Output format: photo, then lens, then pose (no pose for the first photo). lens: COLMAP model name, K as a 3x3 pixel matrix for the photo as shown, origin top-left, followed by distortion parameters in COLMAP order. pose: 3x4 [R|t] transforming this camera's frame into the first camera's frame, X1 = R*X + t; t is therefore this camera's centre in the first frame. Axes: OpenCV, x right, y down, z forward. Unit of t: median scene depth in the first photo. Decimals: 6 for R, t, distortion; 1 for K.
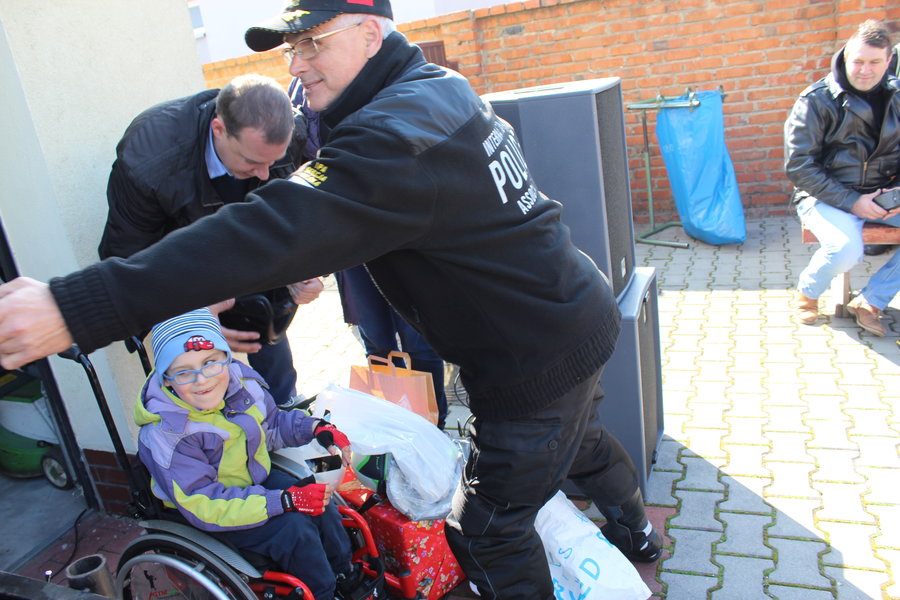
lens RADIAL K [[758.0, 0, 450.0], [0, 758.0, 300.0], [0, 0, 1]] dist [-0.159338, 0.149540]
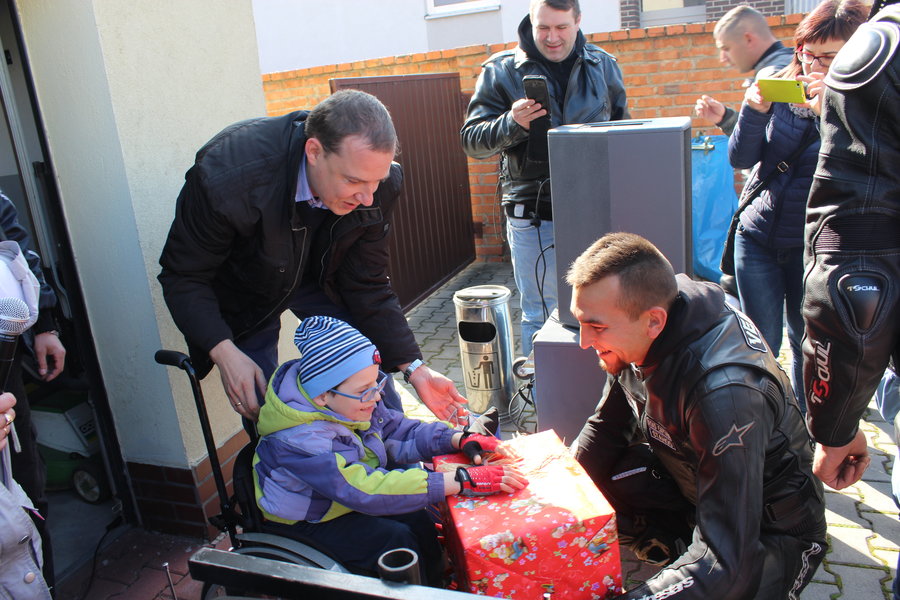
lens RADIAL K [[758.0, 0, 450.0], [0, 758.0, 300.0], [0, 0, 1]] dist [-0.159338, 0.149540]
pose [[0.997423, 0.041956, 0.058197, -0.124509], [-0.039390, 0.998230, -0.044556, 0.013792], [-0.059963, 0.042149, 0.997310, -0.007008]]
